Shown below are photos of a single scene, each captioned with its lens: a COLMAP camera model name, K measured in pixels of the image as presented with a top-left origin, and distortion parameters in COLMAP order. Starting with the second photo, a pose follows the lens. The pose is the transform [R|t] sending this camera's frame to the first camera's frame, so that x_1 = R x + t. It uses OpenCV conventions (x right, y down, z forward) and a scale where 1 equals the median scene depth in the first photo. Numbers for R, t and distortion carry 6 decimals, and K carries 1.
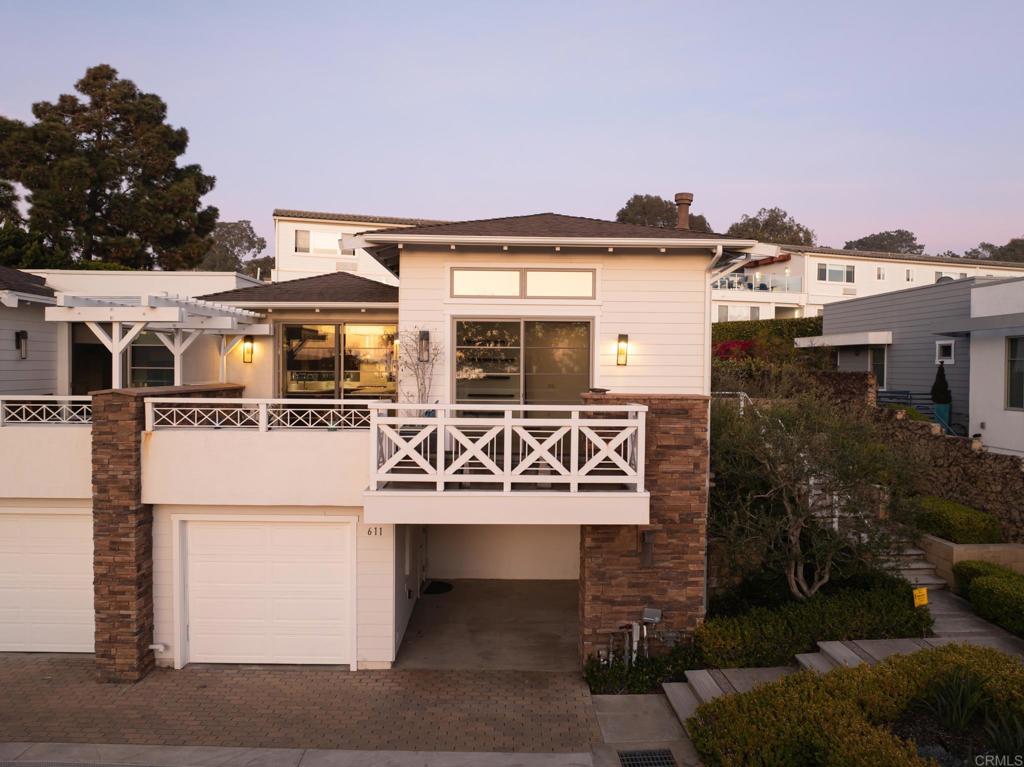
lens RADIAL K [[718.5, 0, 515.6], [0, 718.5, 381.8], [0, 0, 1]] dist [-0.038186, 0.001588]
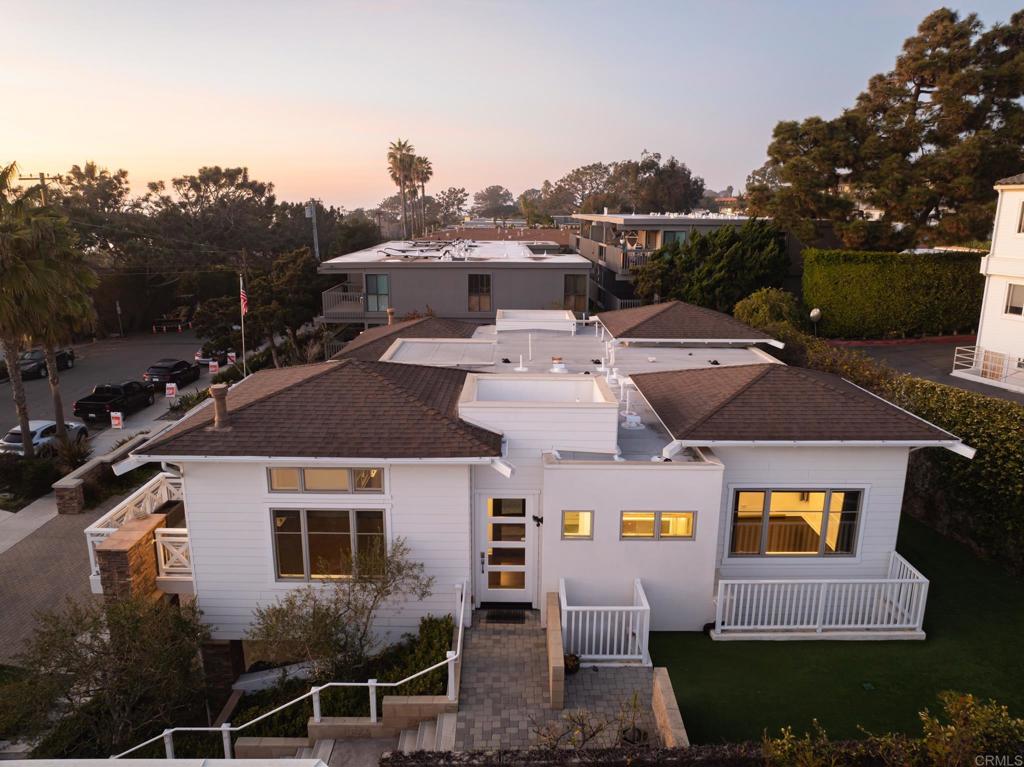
lens RADIAL K [[718.5, 0, 515.6], [0, 718.5, 381.8], [0, 0, 1]] dist [-0.038186, 0.001588]
pose [[-0.020930, 0.223555, -0.974467, 1.280940], [-0.032242, 0.974022, 0.224145, -0.530924], [0.999261, 0.036110, -0.013178, 1.519913]]
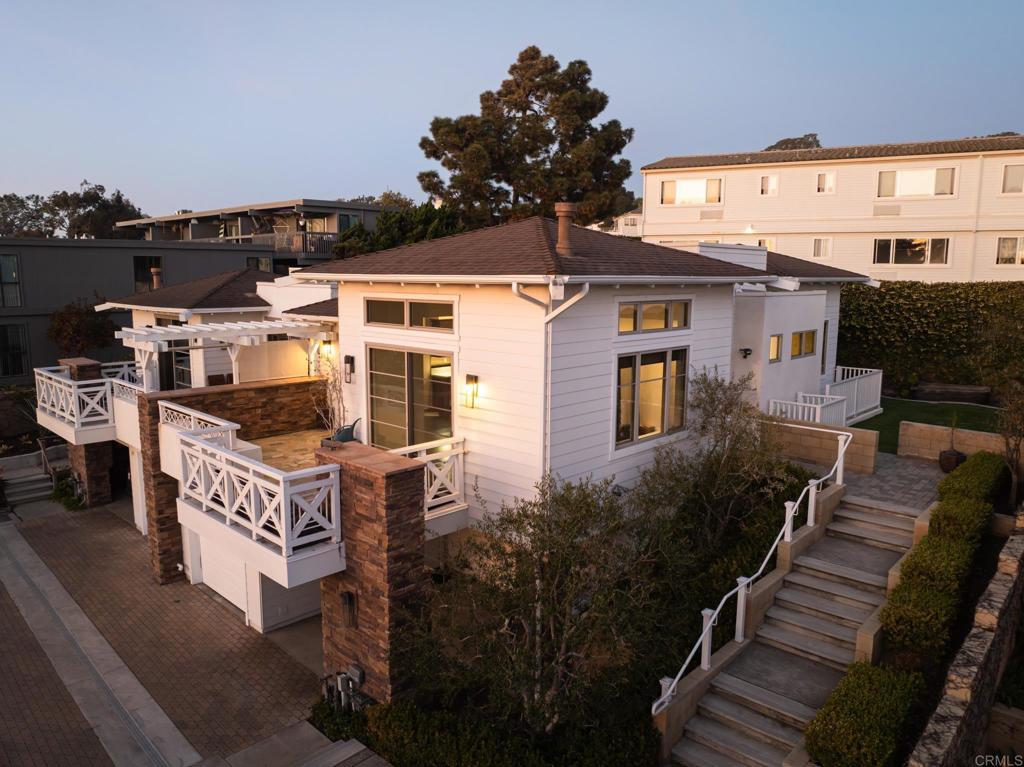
lens RADIAL K [[718.5, 0, 515.6], [0, 718.5, 381.8], [0, 0, 1]] dist [-0.038186, 0.001588]
pose [[0.705166, 0.099790, -0.701985, 0.825845], [-0.015525, 0.991982, 0.125419, -0.170597], [0.708873, -0.077542, 0.701061, 0.401867]]
